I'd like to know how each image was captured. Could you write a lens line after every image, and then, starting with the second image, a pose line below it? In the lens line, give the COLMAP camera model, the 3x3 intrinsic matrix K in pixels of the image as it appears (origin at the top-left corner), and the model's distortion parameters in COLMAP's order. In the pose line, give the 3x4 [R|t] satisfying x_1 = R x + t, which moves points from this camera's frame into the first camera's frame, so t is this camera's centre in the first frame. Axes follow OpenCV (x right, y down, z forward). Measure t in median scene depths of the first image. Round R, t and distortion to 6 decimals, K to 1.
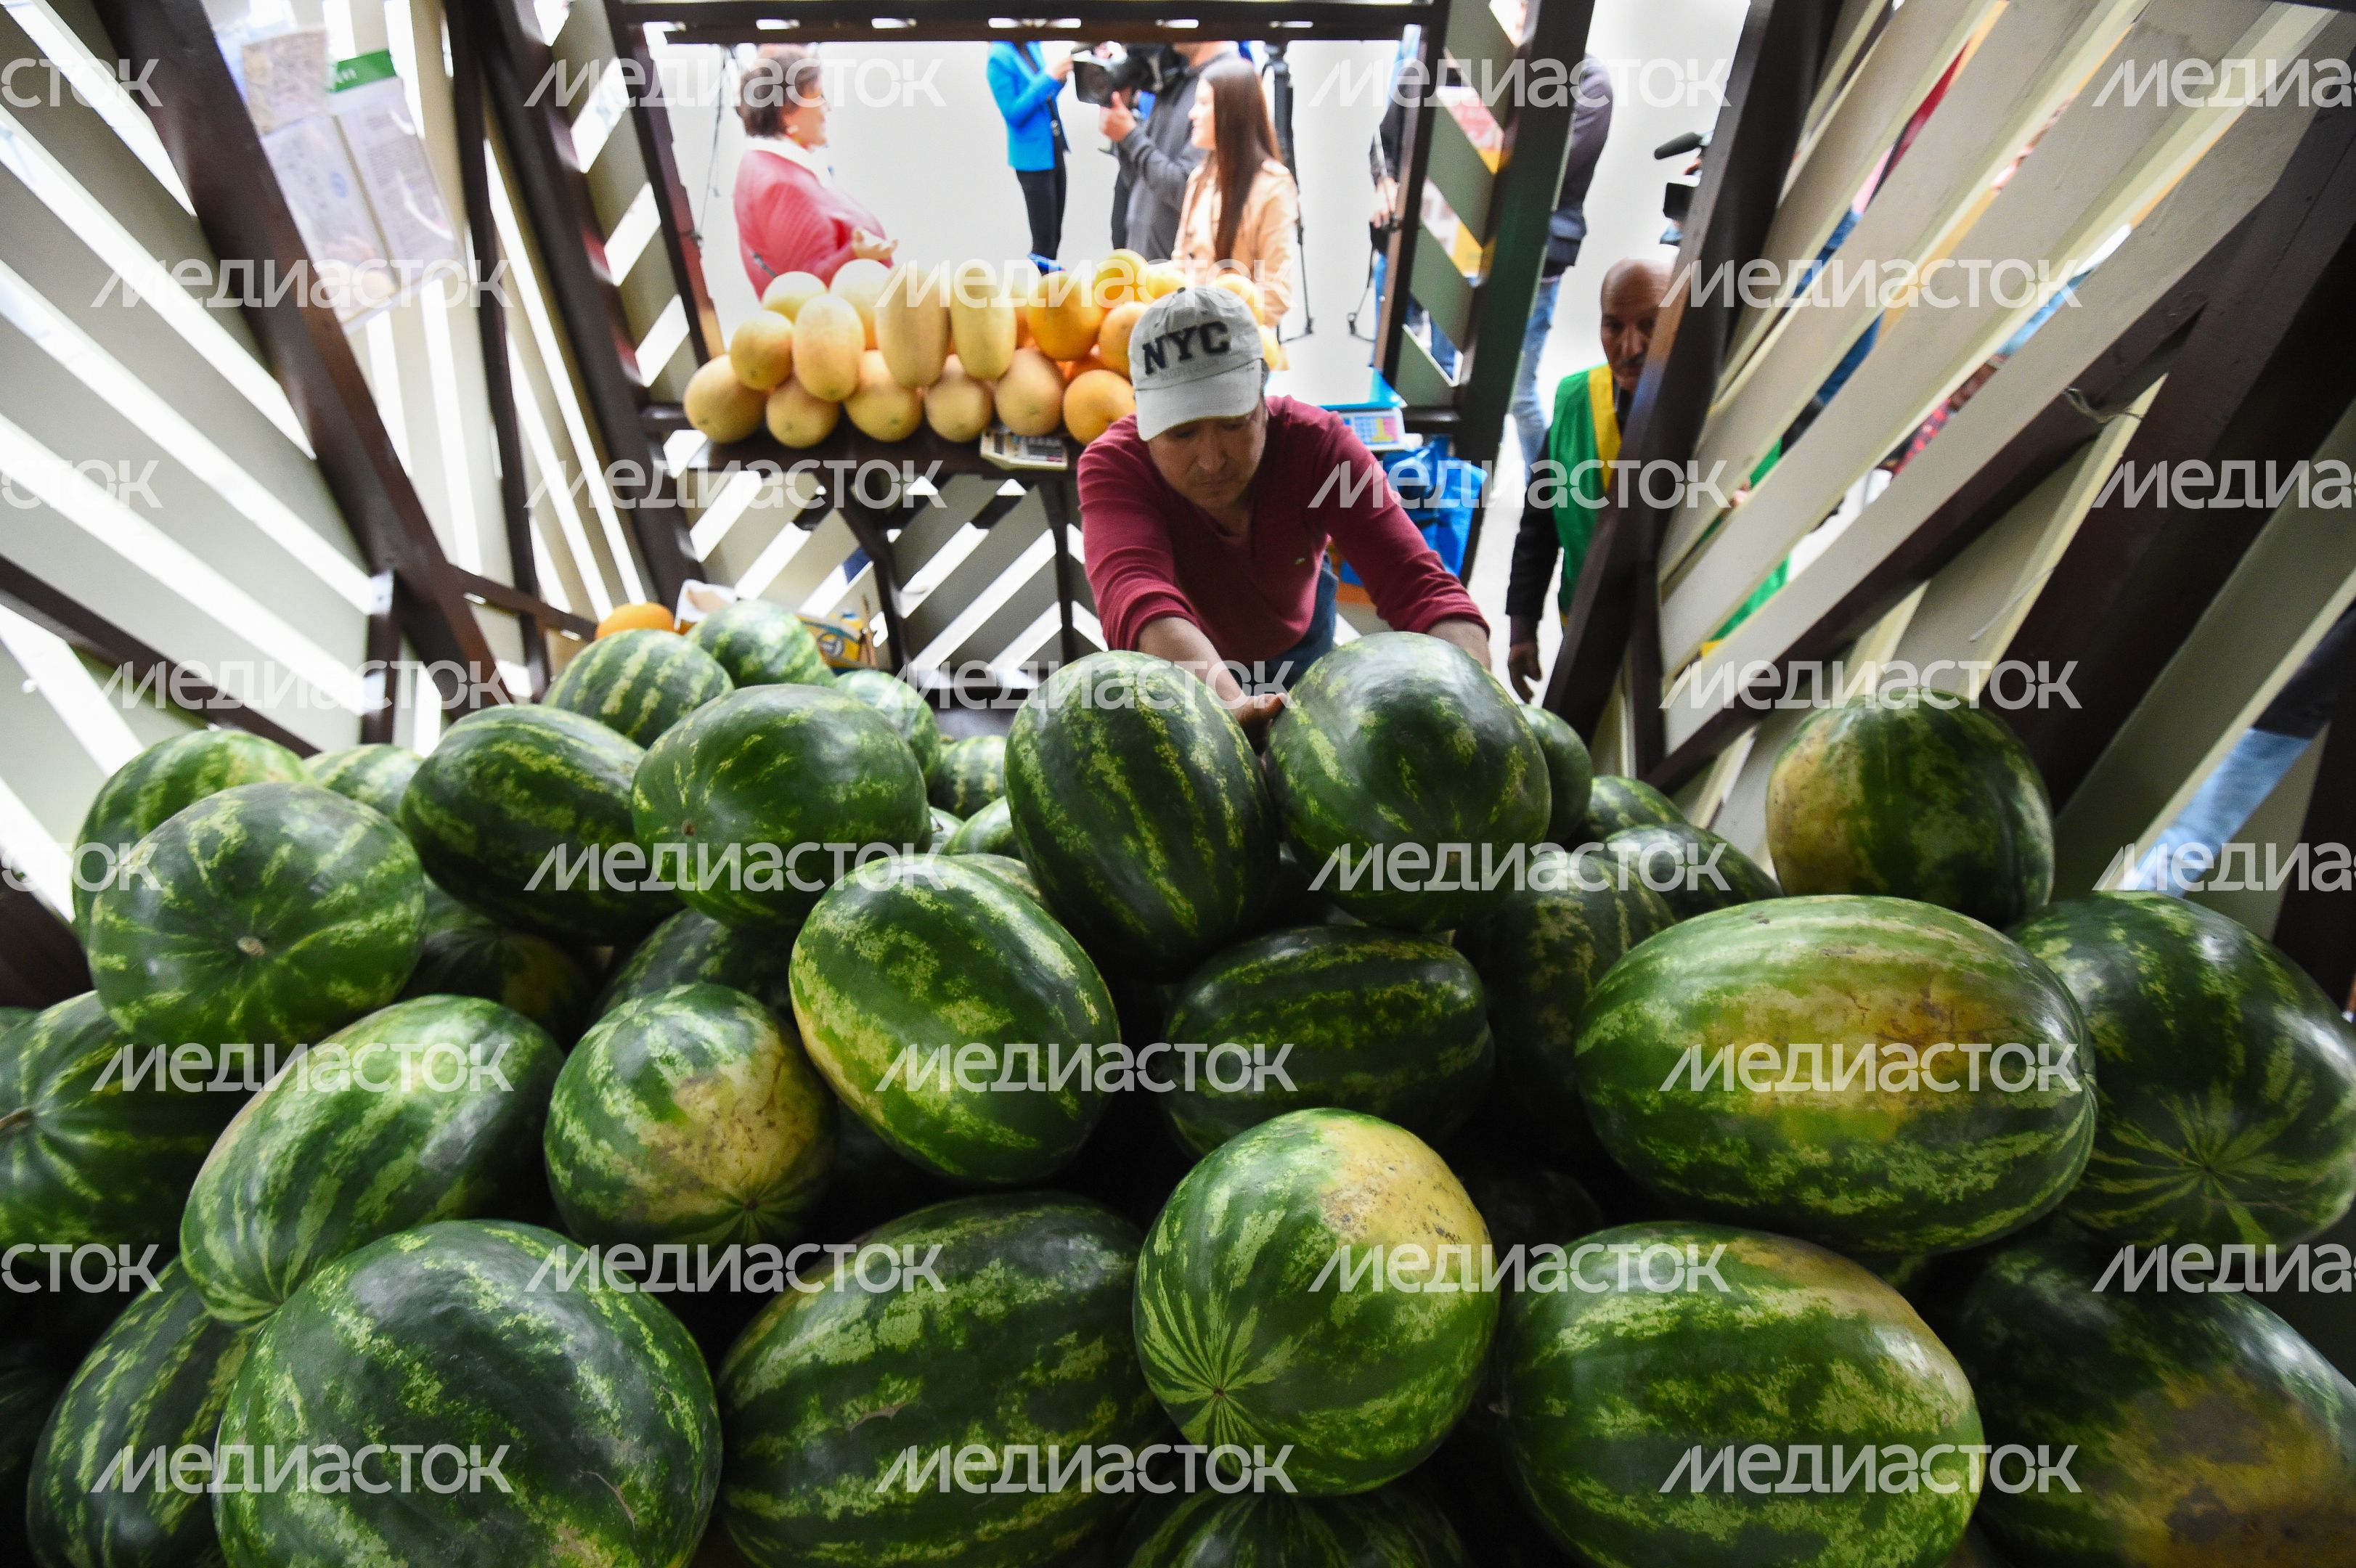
lens RADIAL K [[1090.5, 0, 1184.6], [0, 1090.5, 779.1], [0, 0, 1]] dist [-0.025992, -0.004661]
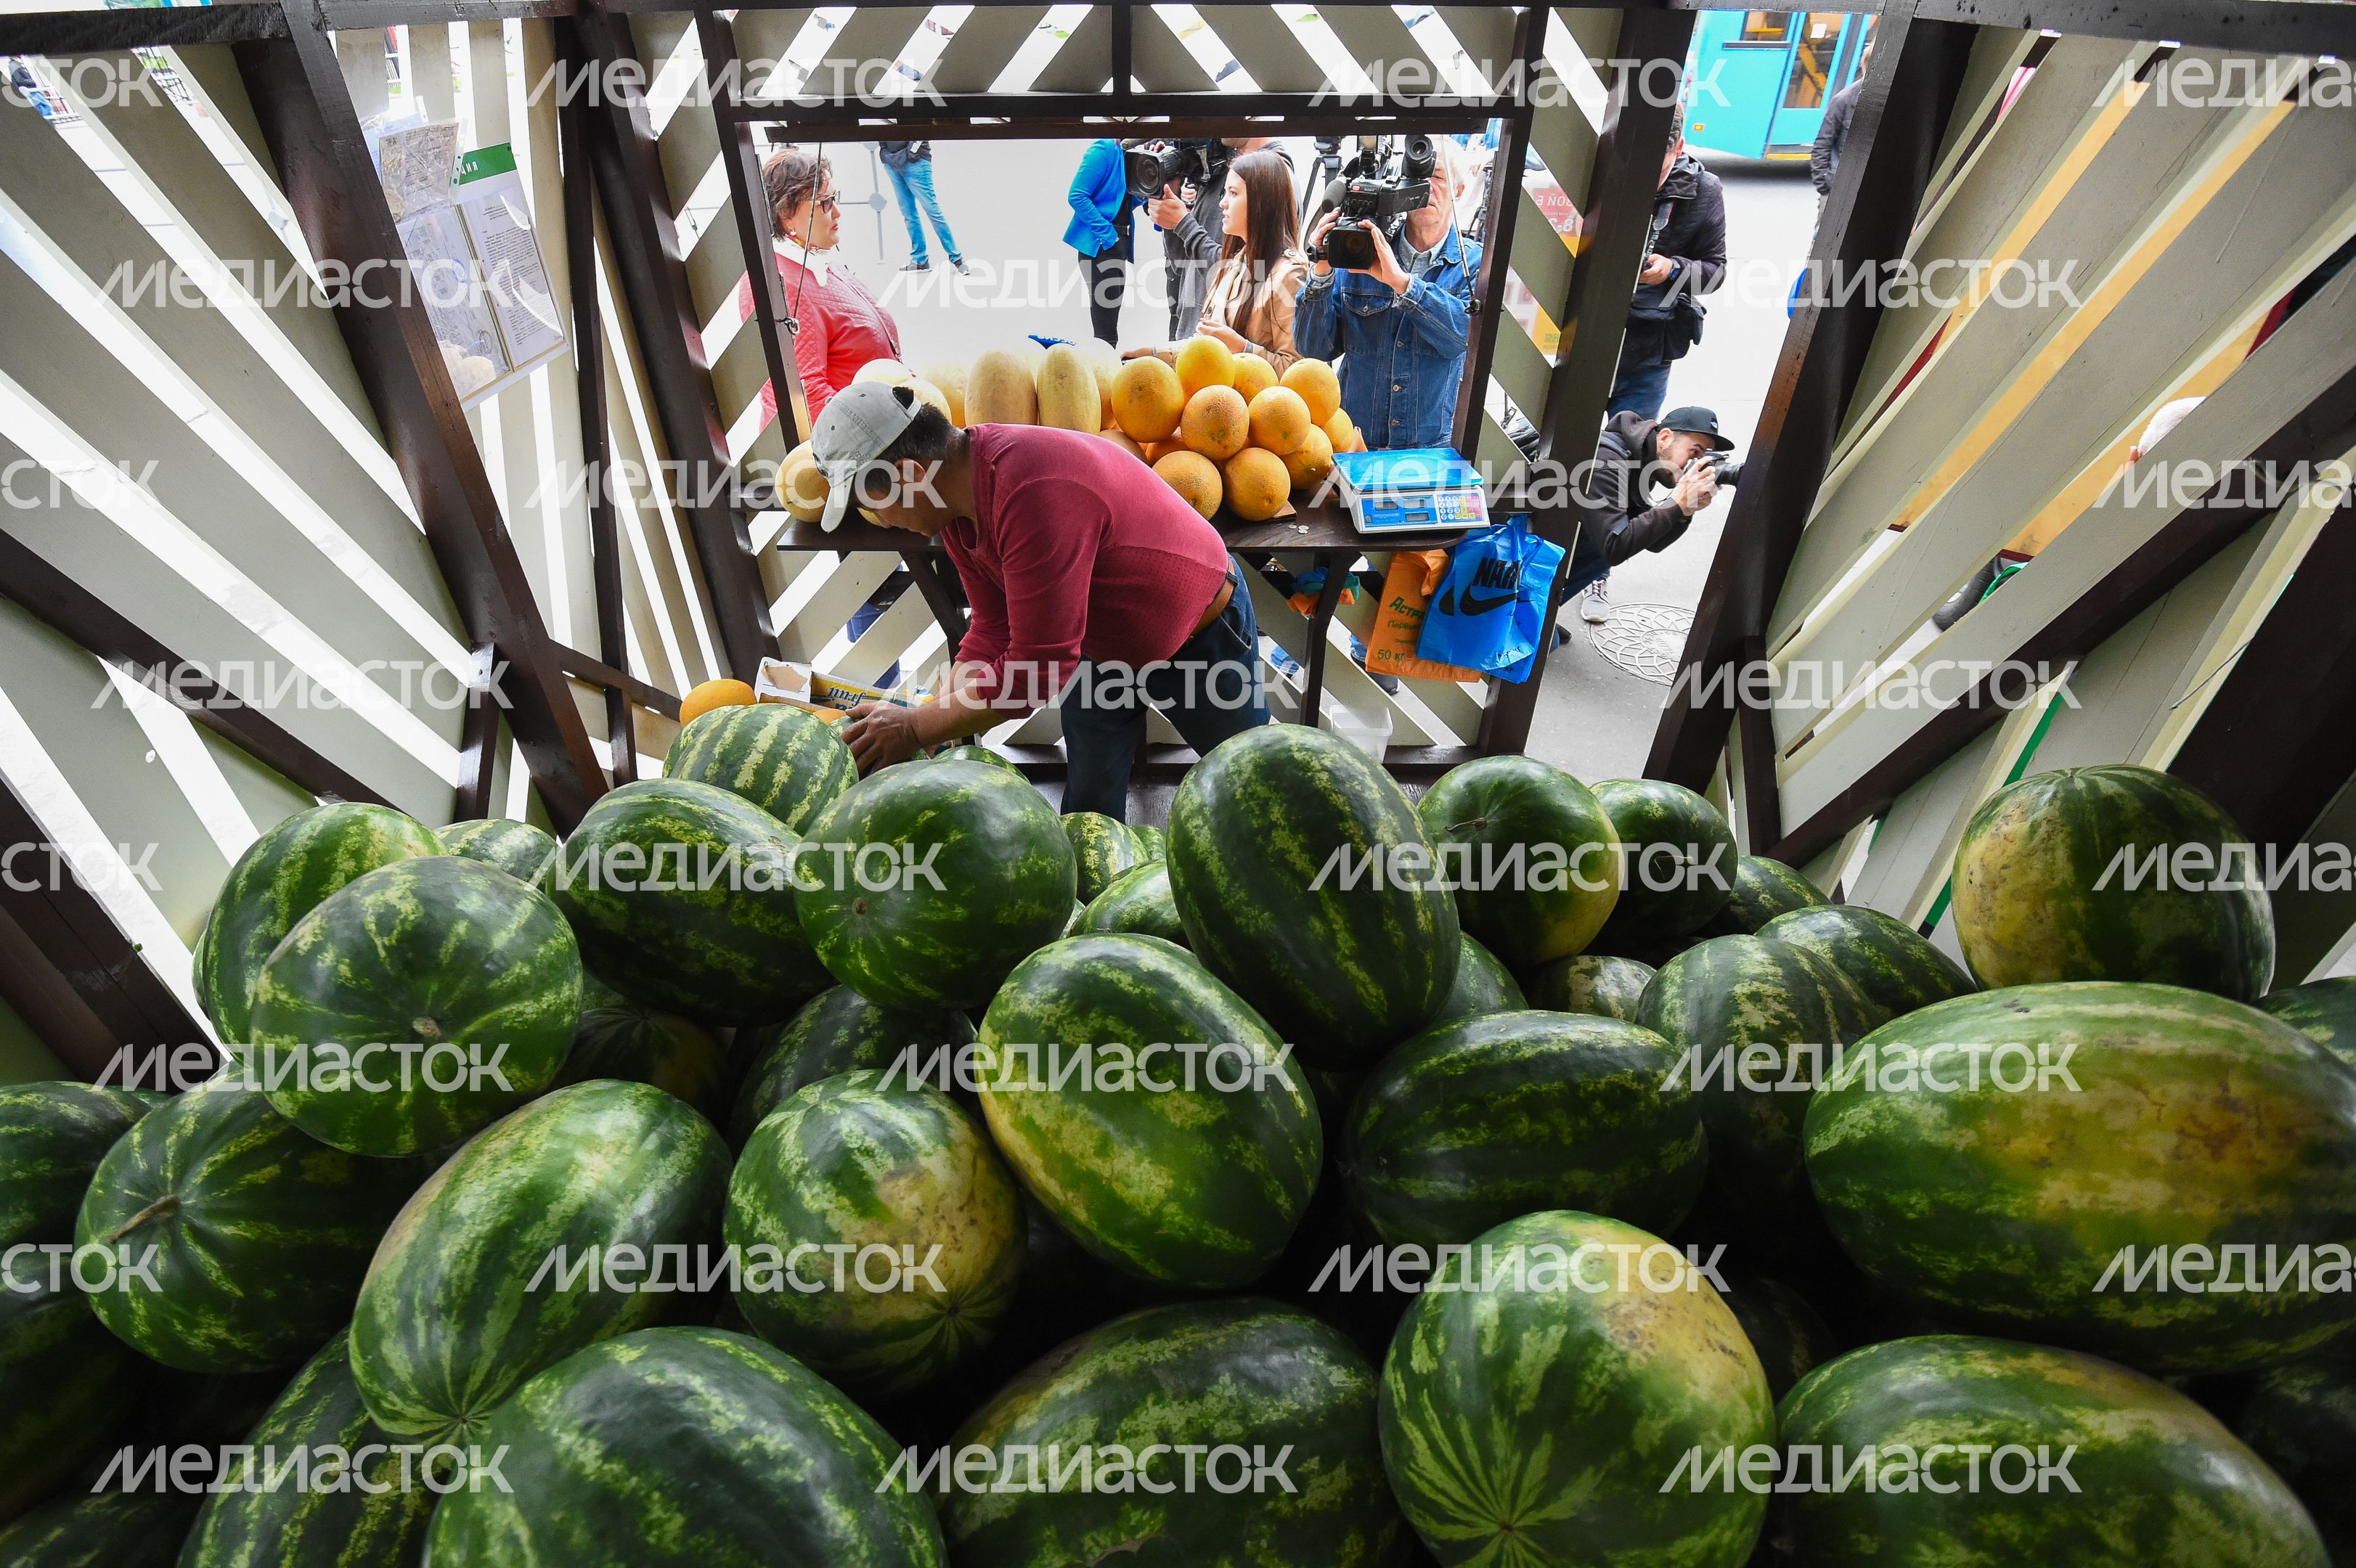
lens RADIAL K [[1090.5, 0, 1166.6], [0, 1090.5, 782.3], [0, 0, 1]] dist [-0.025992, -0.004661]
pose [[0.999728, 0.002566, -0.023163, -0.181624], [-0.004134, 0.997684, -0.067892, -0.000454], [0.022935, 0.067969, 0.997424, 0.034248]]
